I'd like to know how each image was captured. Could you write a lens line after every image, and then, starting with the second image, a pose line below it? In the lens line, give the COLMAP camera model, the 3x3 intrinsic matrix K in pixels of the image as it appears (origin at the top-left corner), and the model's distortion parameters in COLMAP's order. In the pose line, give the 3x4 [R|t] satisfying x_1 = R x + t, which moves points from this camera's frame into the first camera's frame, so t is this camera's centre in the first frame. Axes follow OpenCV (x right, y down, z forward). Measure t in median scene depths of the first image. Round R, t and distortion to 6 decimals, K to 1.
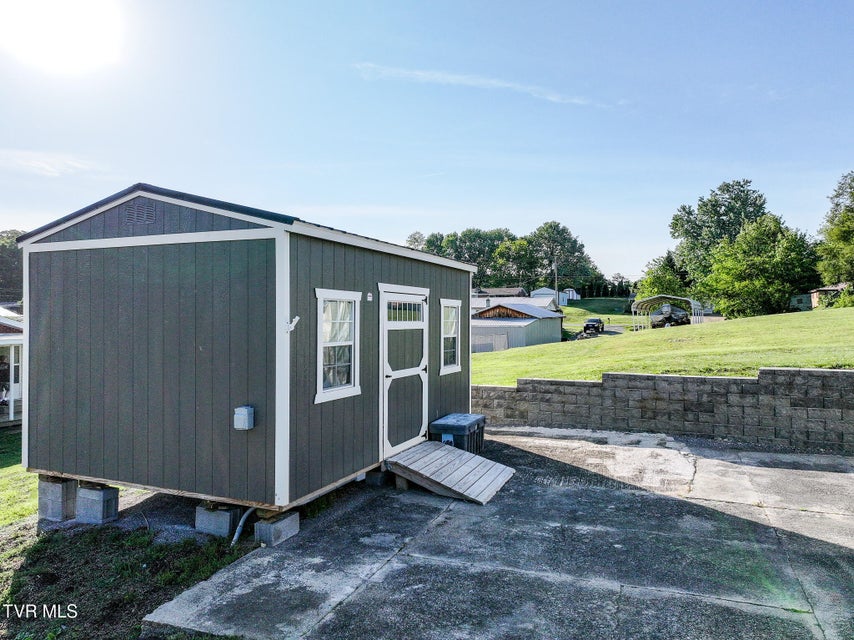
lens RADIAL K [[600.5, 0, 431.2], [0, 600.5, 318.6], [0, 0, 1]] dist [0.003248, 0.003573]
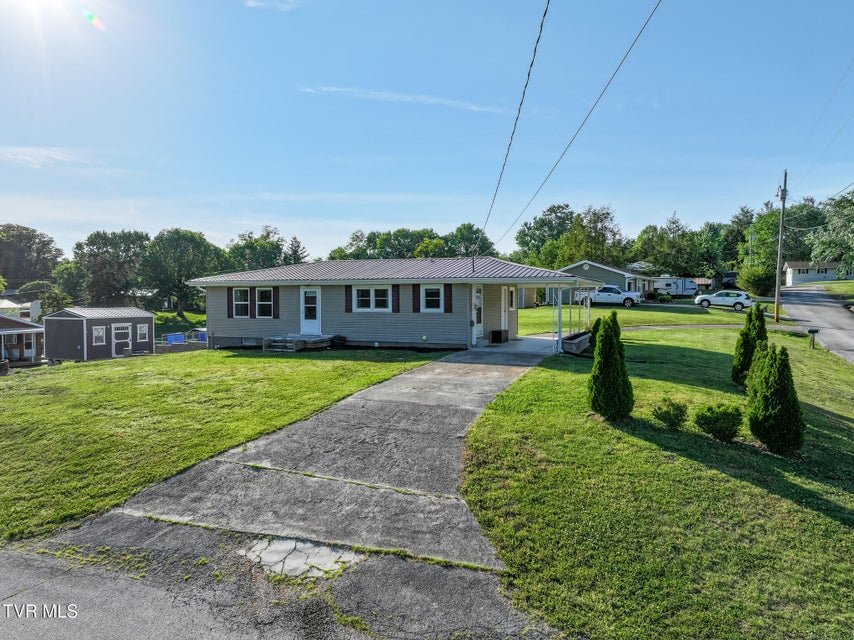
lens RADIAL K [[600.5, 0, 431.2], [0, 600.5, 318.6], [0, 0, 1]] dist [0.003248, 0.003573]
pose [[0.999841, -0.005905, 0.016833, 0.200136], [0.005405, 0.999547, 0.029591, -0.018659], [-0.017000, -0.029495, 0.999420, -0.328371]]
